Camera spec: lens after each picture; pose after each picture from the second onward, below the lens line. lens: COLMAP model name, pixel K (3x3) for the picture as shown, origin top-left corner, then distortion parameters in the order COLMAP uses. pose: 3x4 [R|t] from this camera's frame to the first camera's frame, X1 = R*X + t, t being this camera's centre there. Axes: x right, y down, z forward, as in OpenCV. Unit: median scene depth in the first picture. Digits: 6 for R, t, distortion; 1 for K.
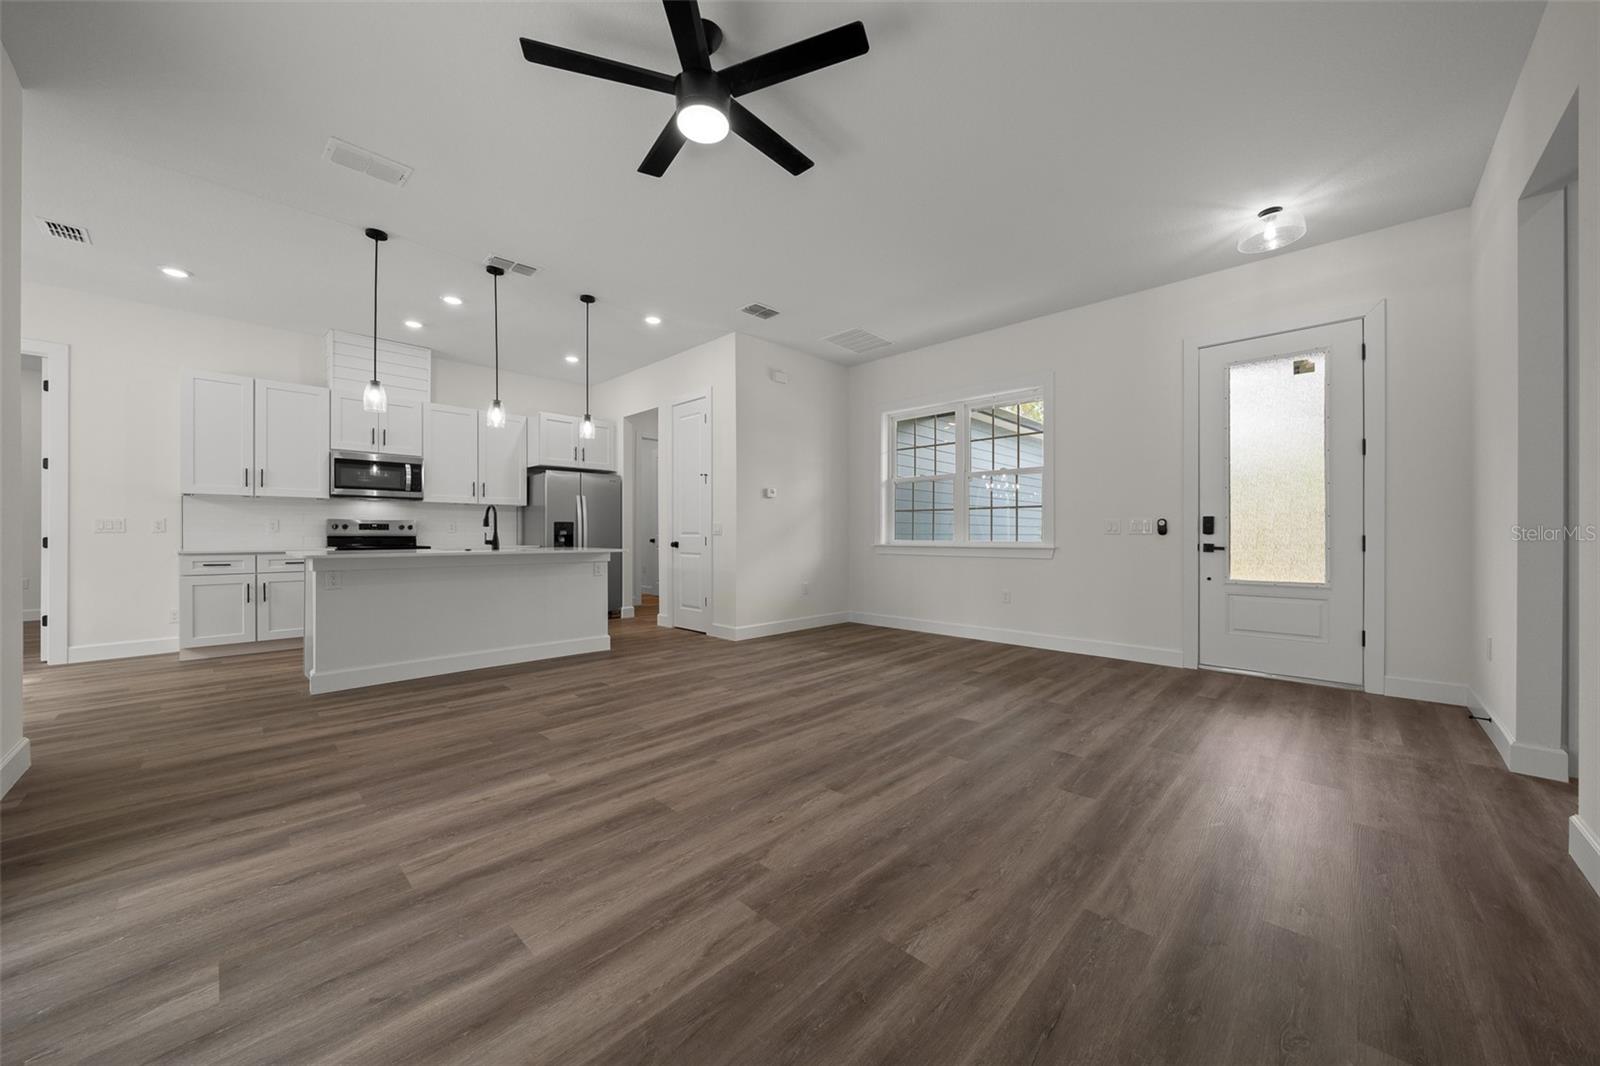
lens RADIAL K [[563.2, 0, 785.7], [0, 563.2, 532.6], [0, 0, 1]] dist [-0.000943, -0.000149]
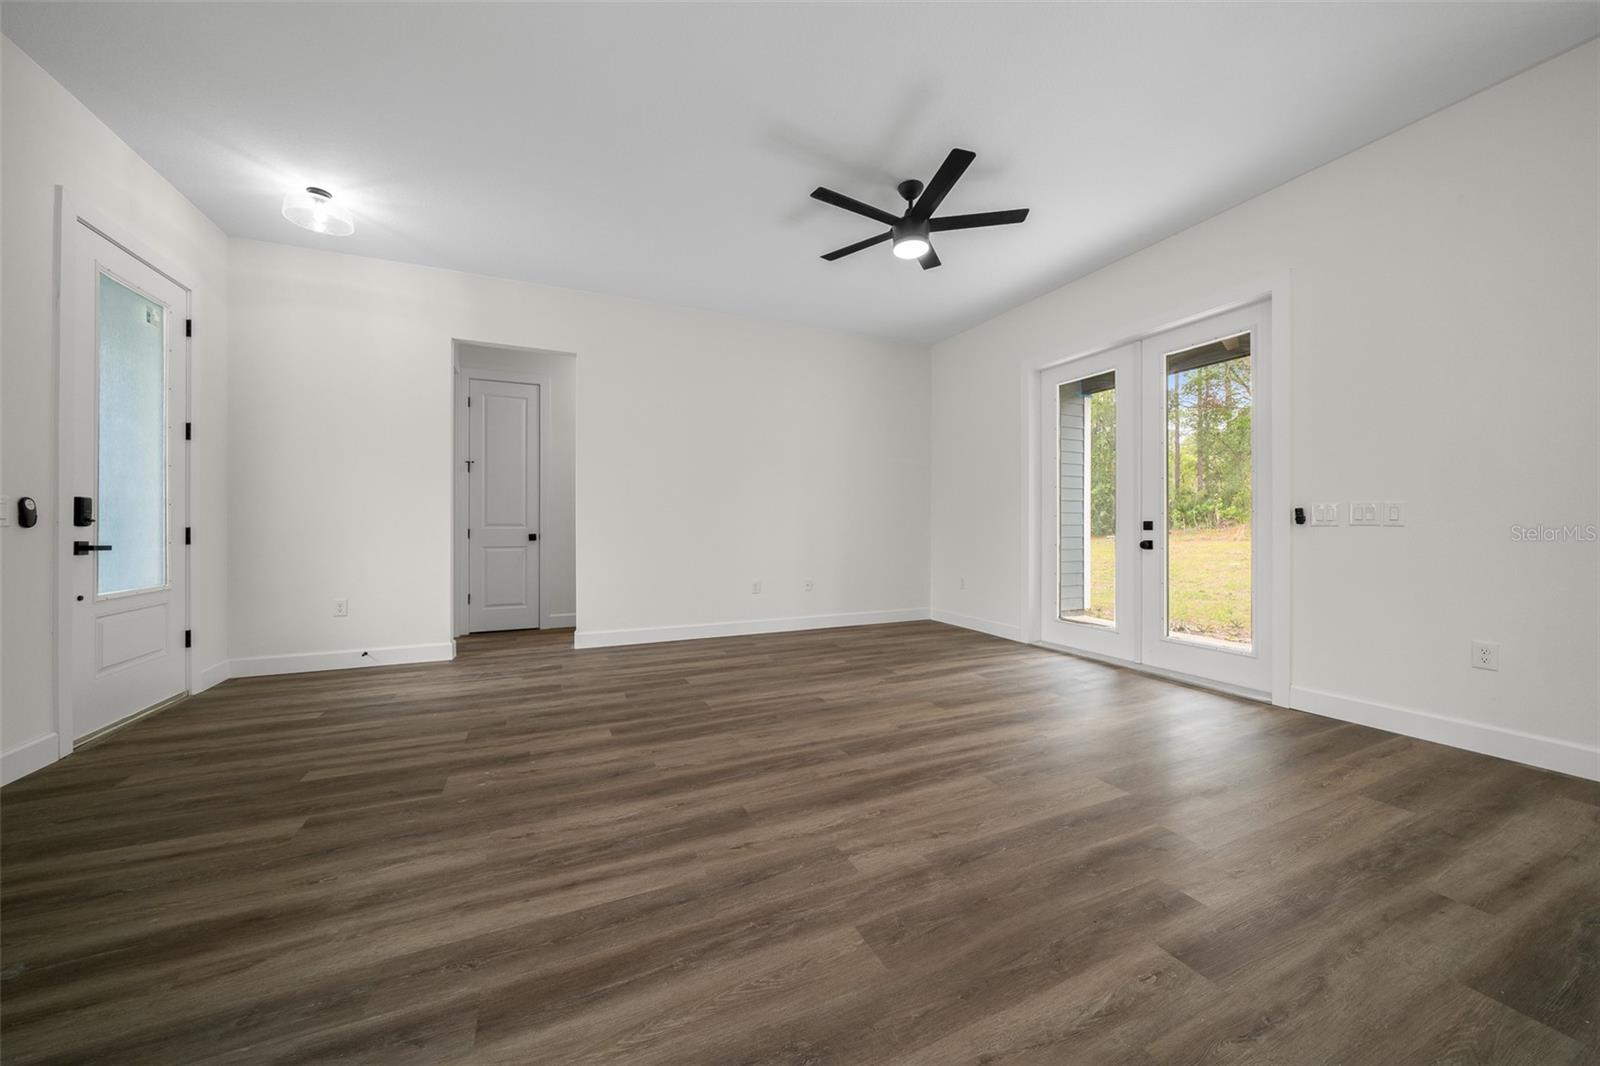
lens RADIAL K [[558.3, 0, 803.4], [0, 558.3, 530.8], [0, 0, 1]] dist [-0.000524, -0.000039]
pose [[-0.937544, -0.003449, 0.347849, -0.166914], [-0.001013, 0.999974, 0.007185, 0.002399], [-0.347865, 0.006384, -0.937523, 1.057858]]
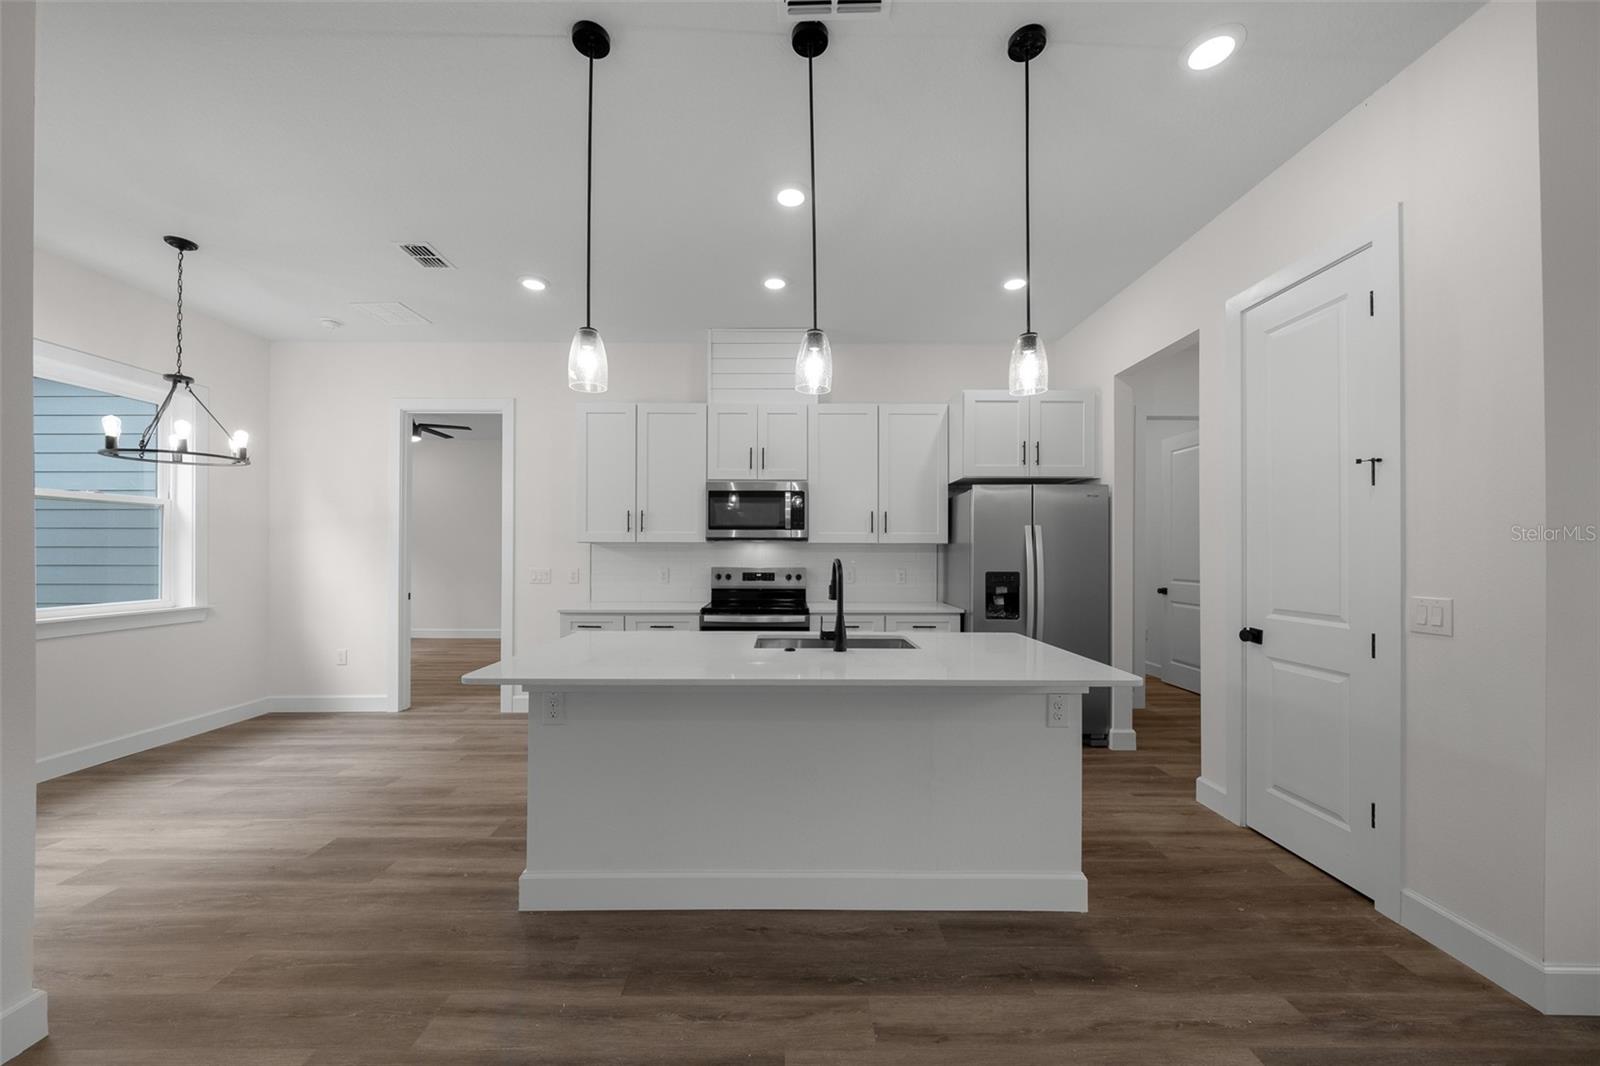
lens RADIAL K [[568.2, 0, 794.3], [0, 568.2, 553.2], [0, 0, 1]] dist [-0.011099, -0.000188]
pose [[0.712862, 0.001144, -0.701303, -0.175320], [-0.000271, 0.999999, 0.001357, -0.050001], [0.701304, -0.000777, 0.712862, 0.554757]]
